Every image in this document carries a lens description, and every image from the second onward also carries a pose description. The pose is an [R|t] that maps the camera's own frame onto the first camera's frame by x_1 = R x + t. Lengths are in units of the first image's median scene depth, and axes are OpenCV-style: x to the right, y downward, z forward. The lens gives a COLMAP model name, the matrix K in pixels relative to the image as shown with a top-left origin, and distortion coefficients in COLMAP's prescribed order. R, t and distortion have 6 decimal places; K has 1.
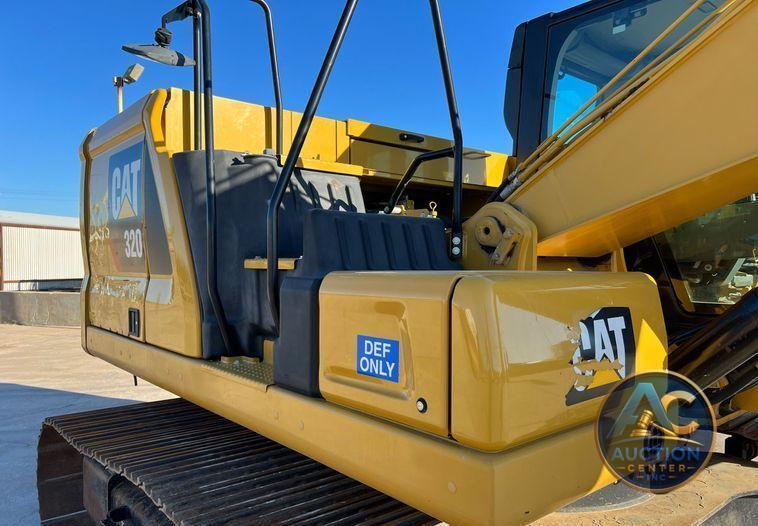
lens RADIAL K [[578.6, 0, 376.4], [0, 578.6, 269.8], [0, 0, 1]] dist [0.017197, -0.022326]
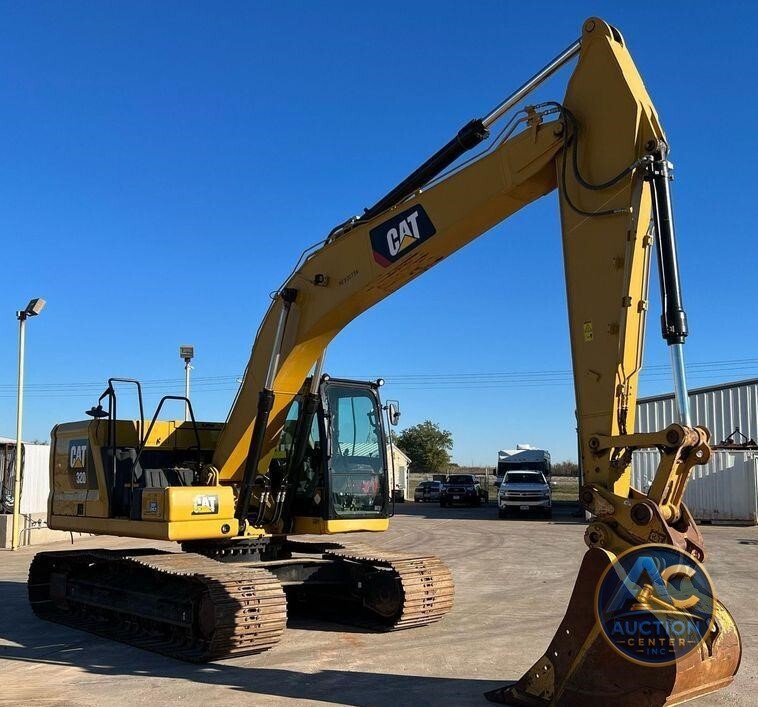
lens RADIAL K [[902.5, 0, 382.7], [0, 902.5, 355.0], [0, 0, 1]] dist [0.056954, 0.000000]
pose [[0.999525, -0.005219, 0.030376, 0.864169], [0.009656, 0.988970, -0.147798, 0.026898], [-0.029270, 0.148021, 0.988551, -3.378478]]
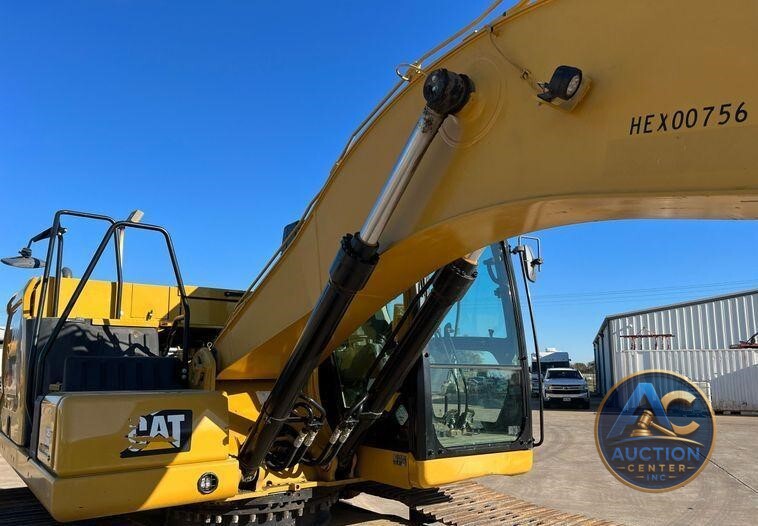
lens RADIAL K [[578.6, 0, 378.6], [0, 578.6, 269.8], [0, 0, 1]] dist [0.017197, -0.022326]
pose [[0.998235, -0.020774, -0.055629, 0.715958], [0.009751, 0.981438, -0.191530, -0.009815], [0.058575, 0.190649, 0.979909, -0.572330]]
